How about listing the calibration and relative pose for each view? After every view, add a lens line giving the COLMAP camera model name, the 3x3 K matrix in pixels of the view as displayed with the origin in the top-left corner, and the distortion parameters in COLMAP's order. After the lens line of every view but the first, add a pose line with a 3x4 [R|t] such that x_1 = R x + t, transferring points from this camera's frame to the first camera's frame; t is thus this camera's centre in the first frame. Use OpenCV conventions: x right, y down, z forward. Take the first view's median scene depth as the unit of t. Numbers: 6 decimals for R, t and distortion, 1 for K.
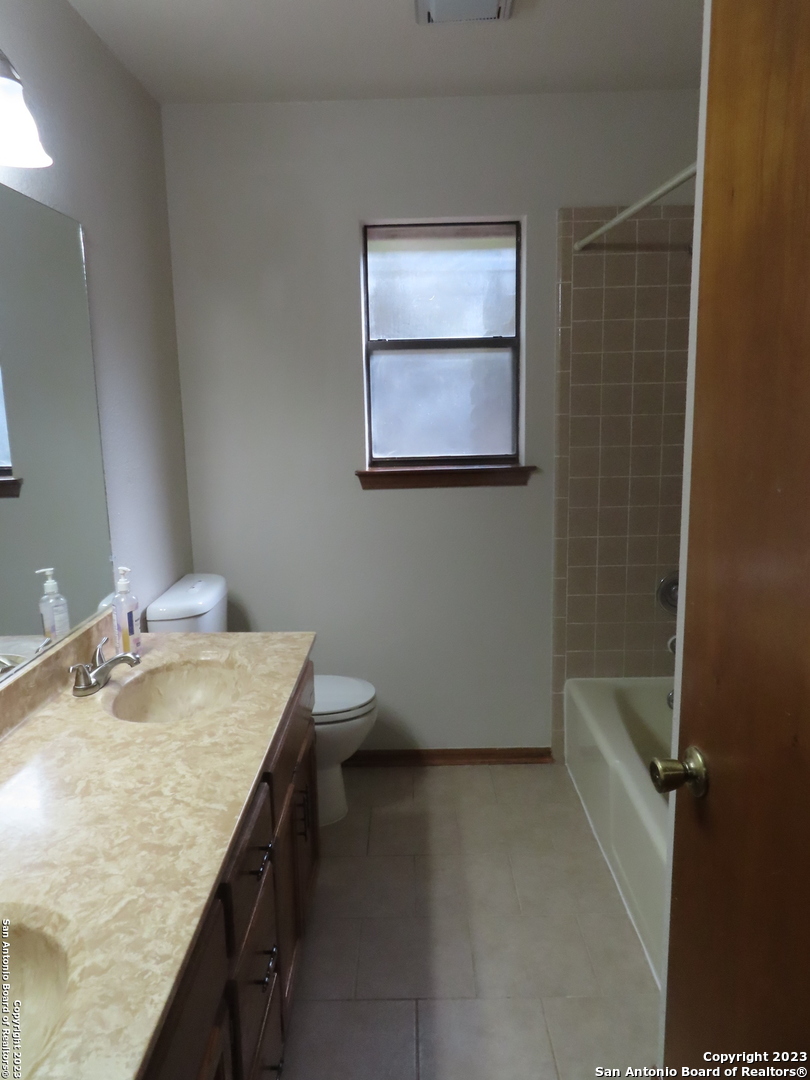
lens RADIAL K [[770.8, 0, 405.0], [0, 770.8, 540.0], [0, 0, 1]] dist [-0.003218, -0.002183]
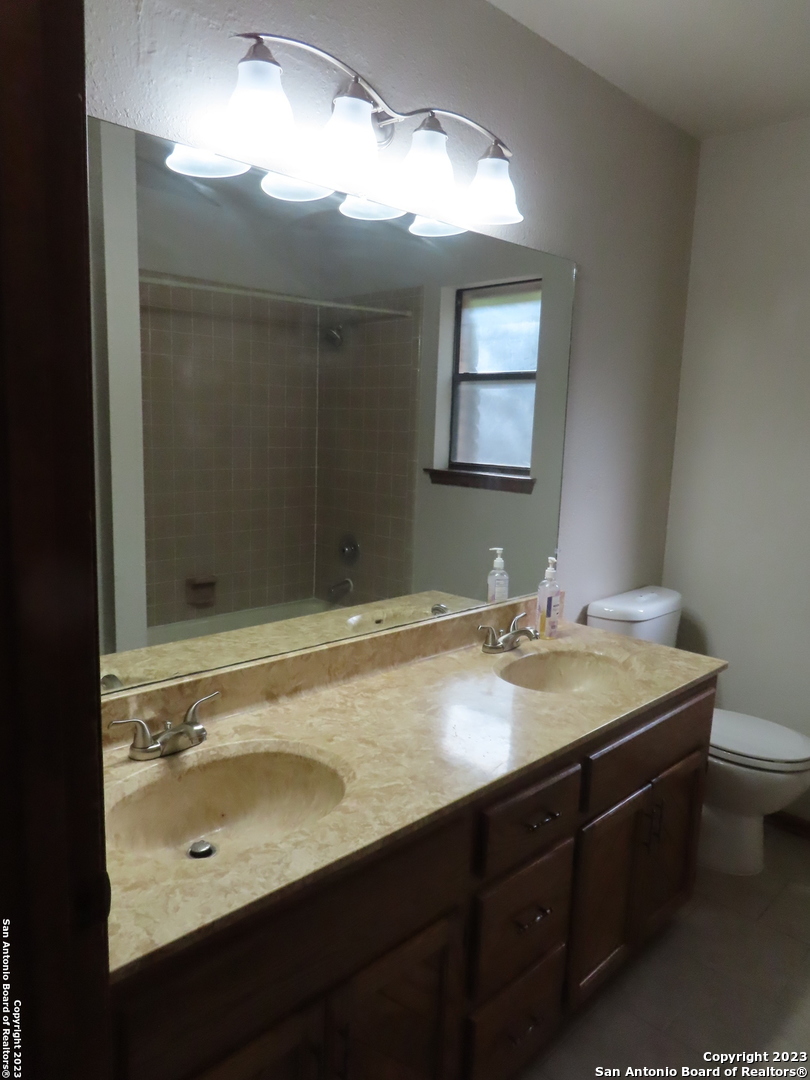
lens RADIAL K [[770.8, 0, 405.0], [0, 770.8, 540.0], [0, 0, 1]] dist [-0.003218, -0.002183]
pose [[0.721541, 0.154982, -0.674802, 0.269114], [-0.176192, 0.983641, 0.037517, 0.005175], [0.669578, 0.091825, 0.737044, 0.002686]]
